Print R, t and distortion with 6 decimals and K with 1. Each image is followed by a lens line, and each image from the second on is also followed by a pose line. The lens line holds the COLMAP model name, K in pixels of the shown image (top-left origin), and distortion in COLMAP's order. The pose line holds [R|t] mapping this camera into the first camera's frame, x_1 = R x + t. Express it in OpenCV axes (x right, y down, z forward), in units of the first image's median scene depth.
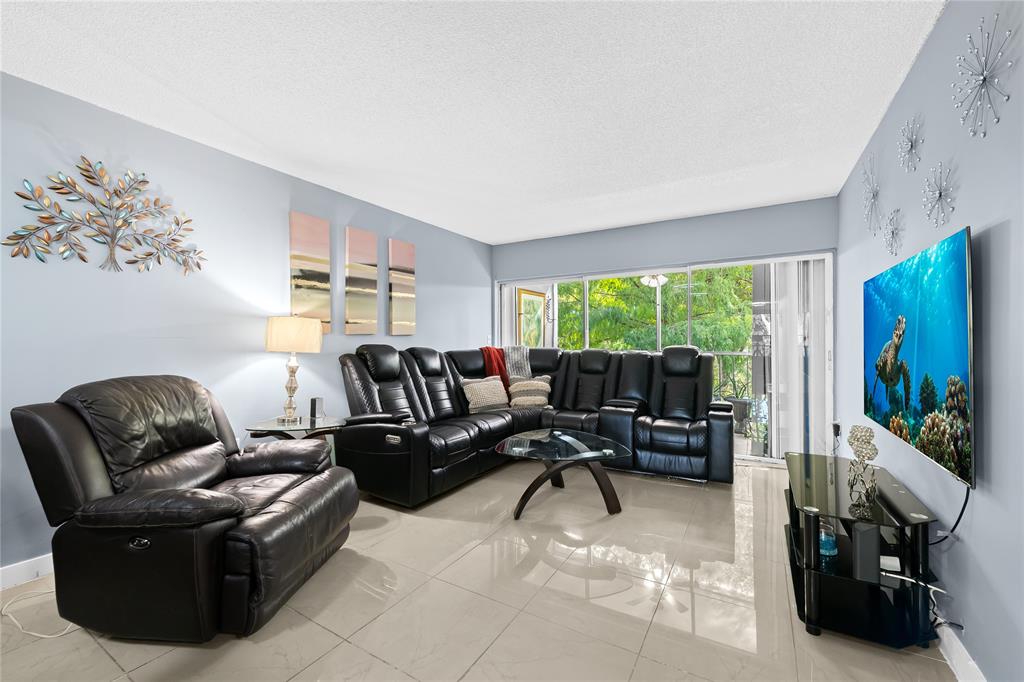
lens RADIAL K [[402.8, 0, 514.4], [0, 402.8, 344.0], [0, 0, 1]] dist [-0.012816, -0.000253]
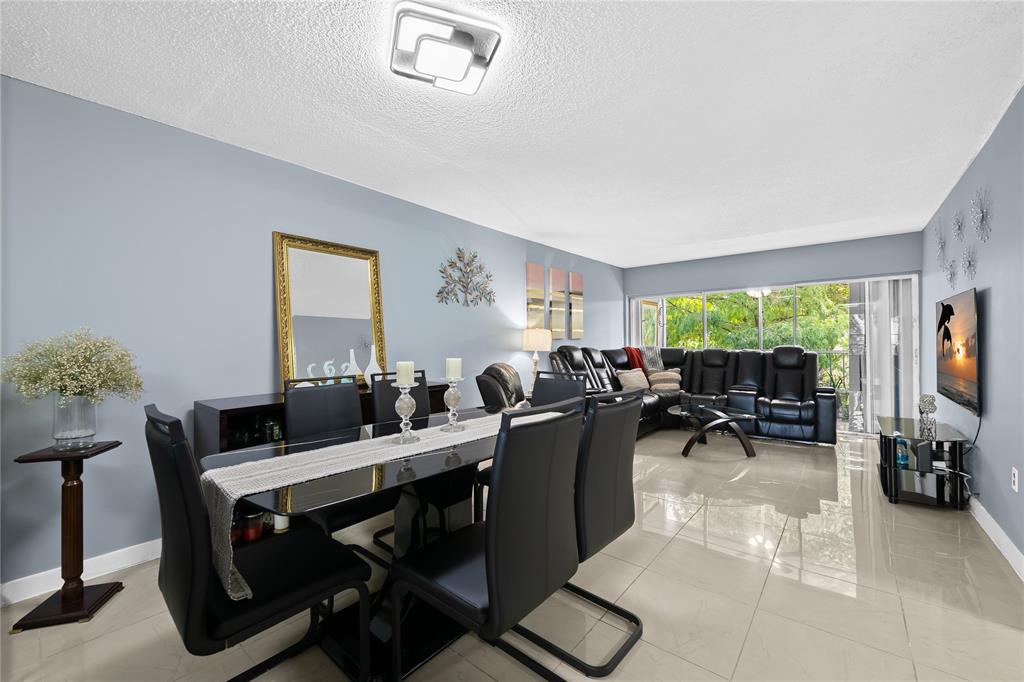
lens RADIAL K [[392.4, 0, 512.4], [0, 392.4, 341.9], [0, 0, 1]] dist [-0.017990, -0.000071]
pose [[0.985544, -0.004155, -0.169369, -0.288667], [0.003453, 0.999984, -0.004442, -0.006283], [0.169384, 0.003793, 0.985543, -0.447204]]
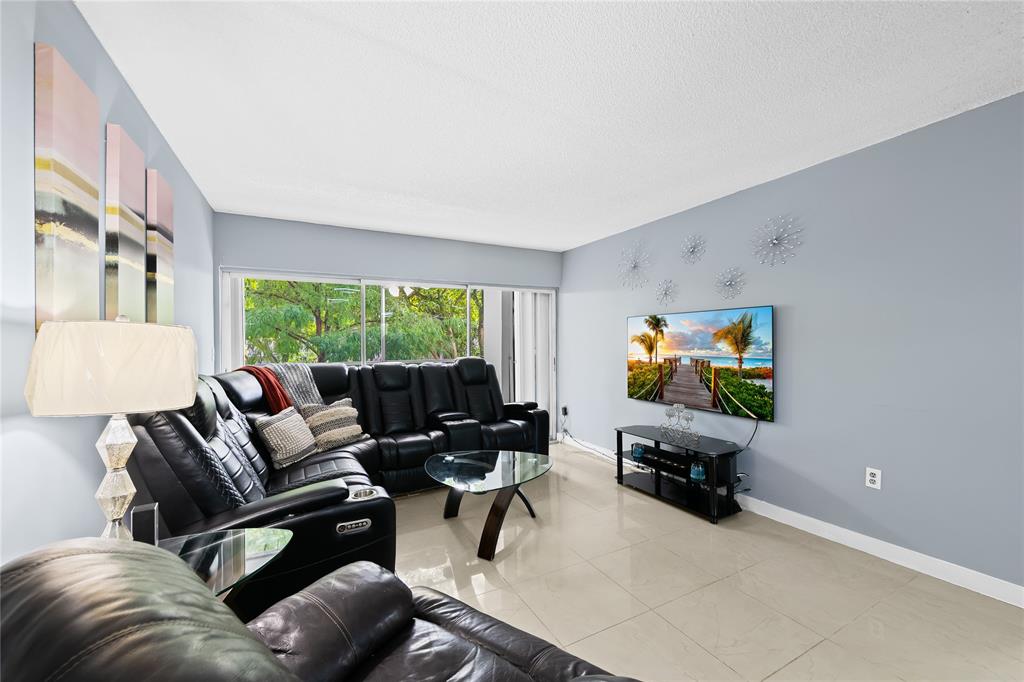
lens RADIAL K [[402.8, 0, 514.4], [0, 402.8, 344.0], [0, 0, 1]] dist [-0.012816, -0.000253]
pose [[0.521736, -0.004064, 0.853097, -0.525291], [0.007111, 0.999975, 0.000415, -0.034834], [-0.853077, 0.005850, 0.521752, 0.349055]]
